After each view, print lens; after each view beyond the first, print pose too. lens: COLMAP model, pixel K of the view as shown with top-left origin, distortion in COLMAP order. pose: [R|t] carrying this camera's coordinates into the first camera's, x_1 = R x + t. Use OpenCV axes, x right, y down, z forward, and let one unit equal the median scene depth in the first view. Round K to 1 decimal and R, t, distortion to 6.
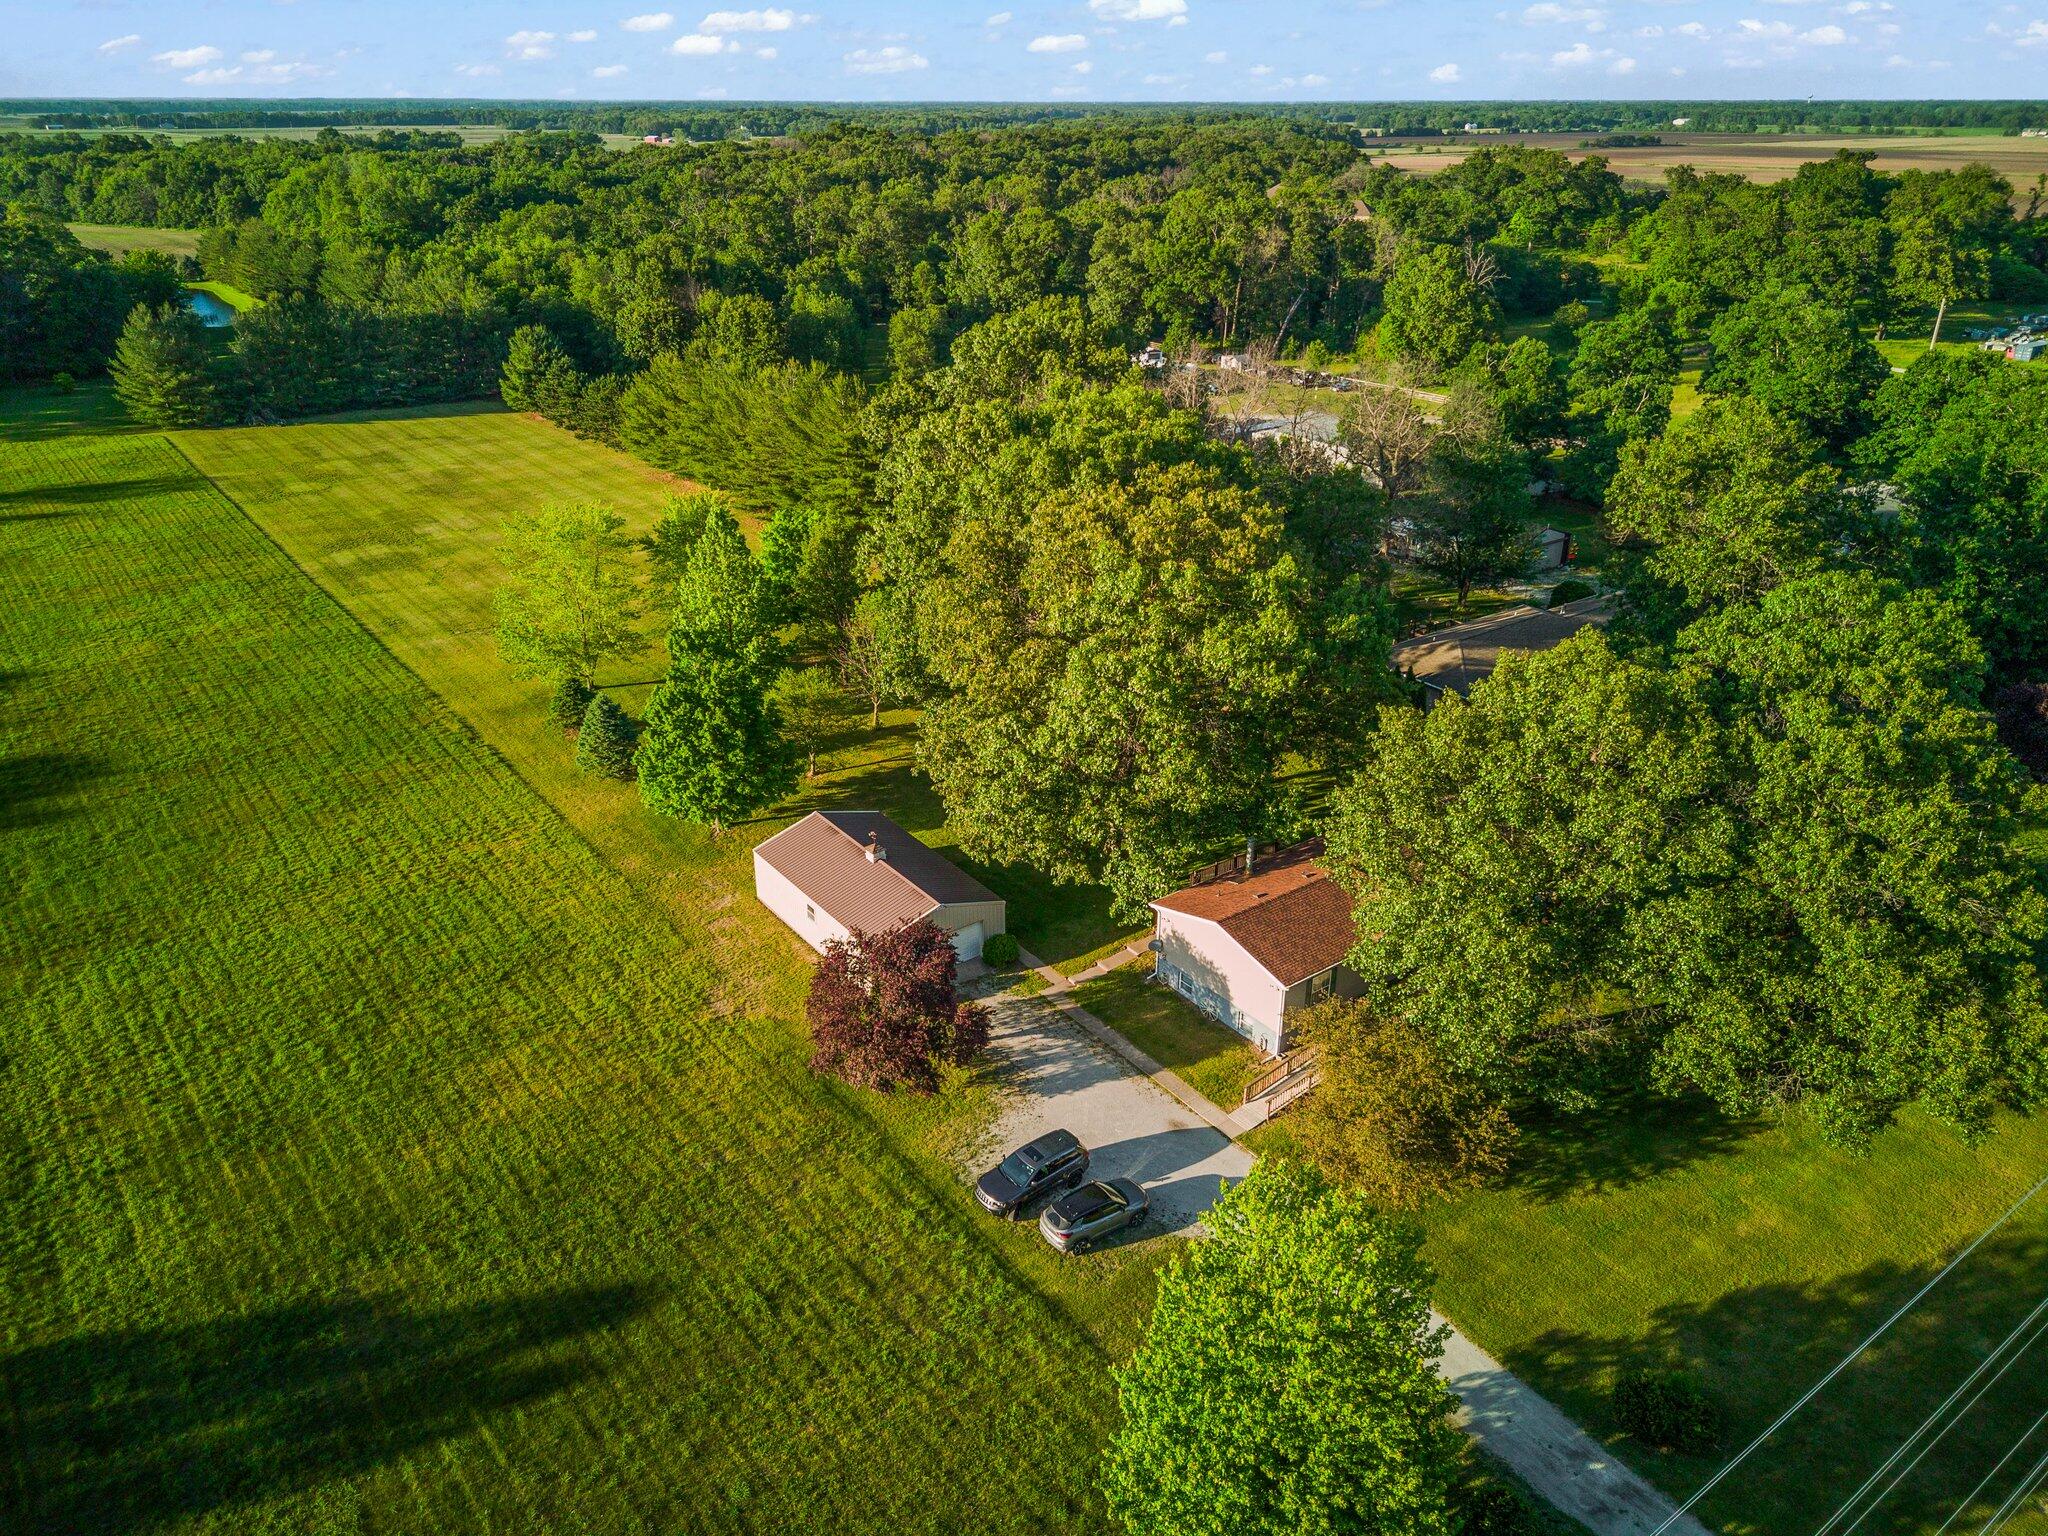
lens RADIAL K [[1428.9, 0, 1025.2], [0, 1428.9, 757.7], [0, 0, 1]] dist [0.031136, -0.026641]
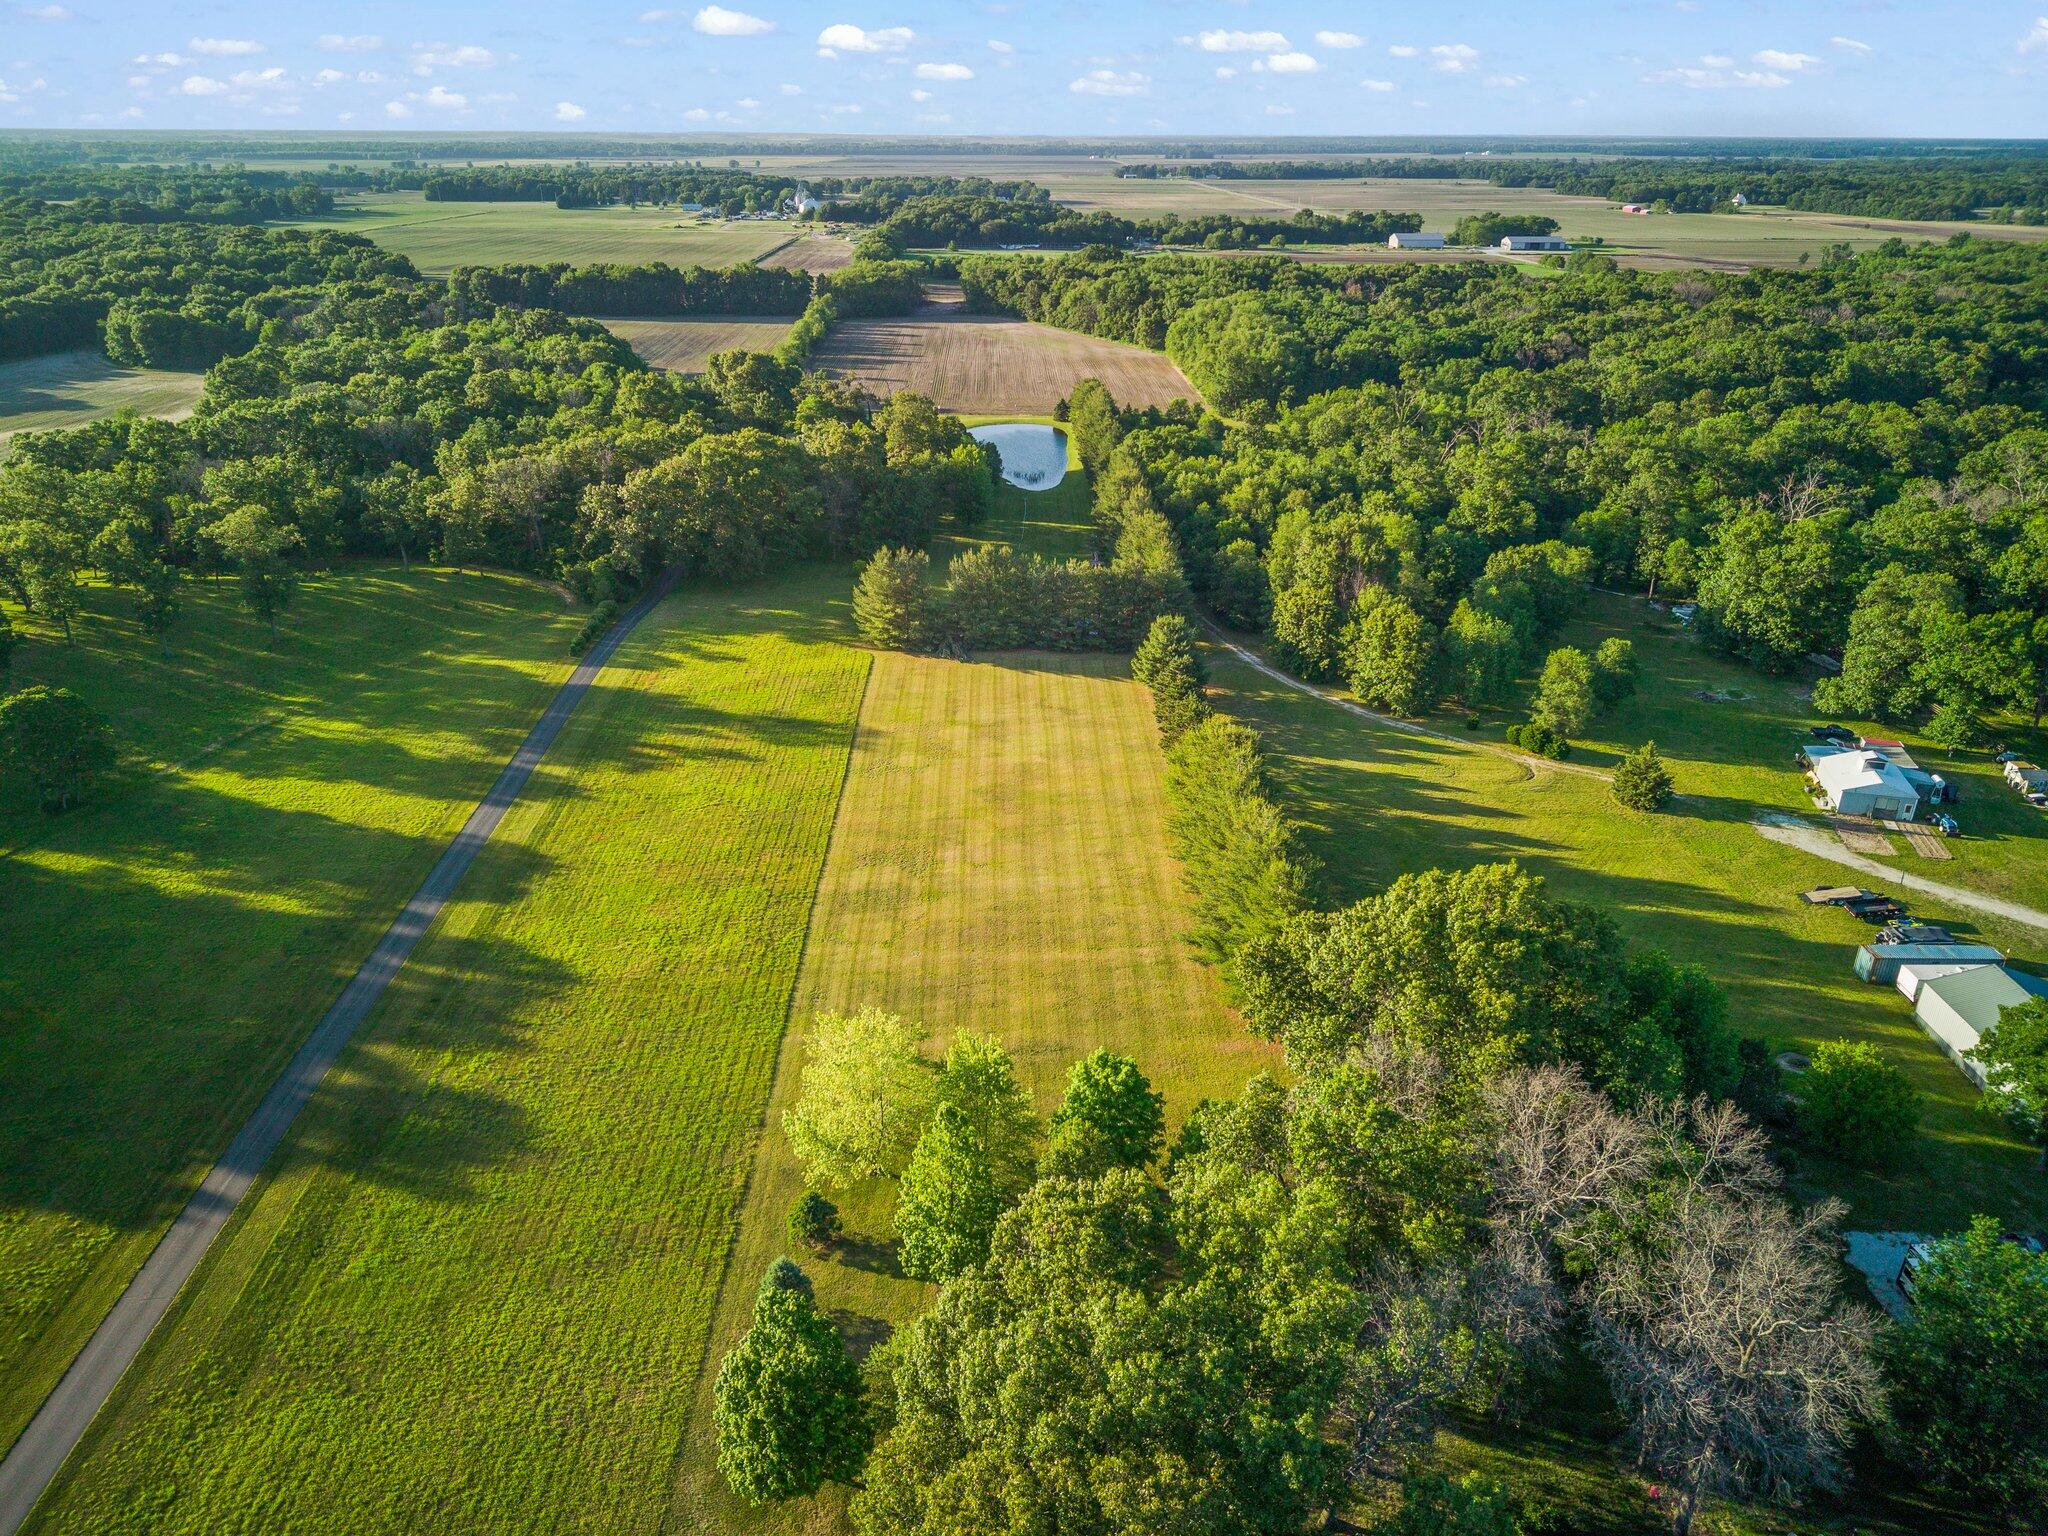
lens RADIAL K [[1389.9, 0, 1022.6], [0, 1389.9, 760.2], [0, 0, 1]] dist [0.007151, 0.000534]
pose [[0.802516, 0.248931, -0.542219, 0.373527], [-0.252463, 0.965113, 0.069420, -0.628558], [0.540583, 0.081179, 0.837365, 0.267112]]
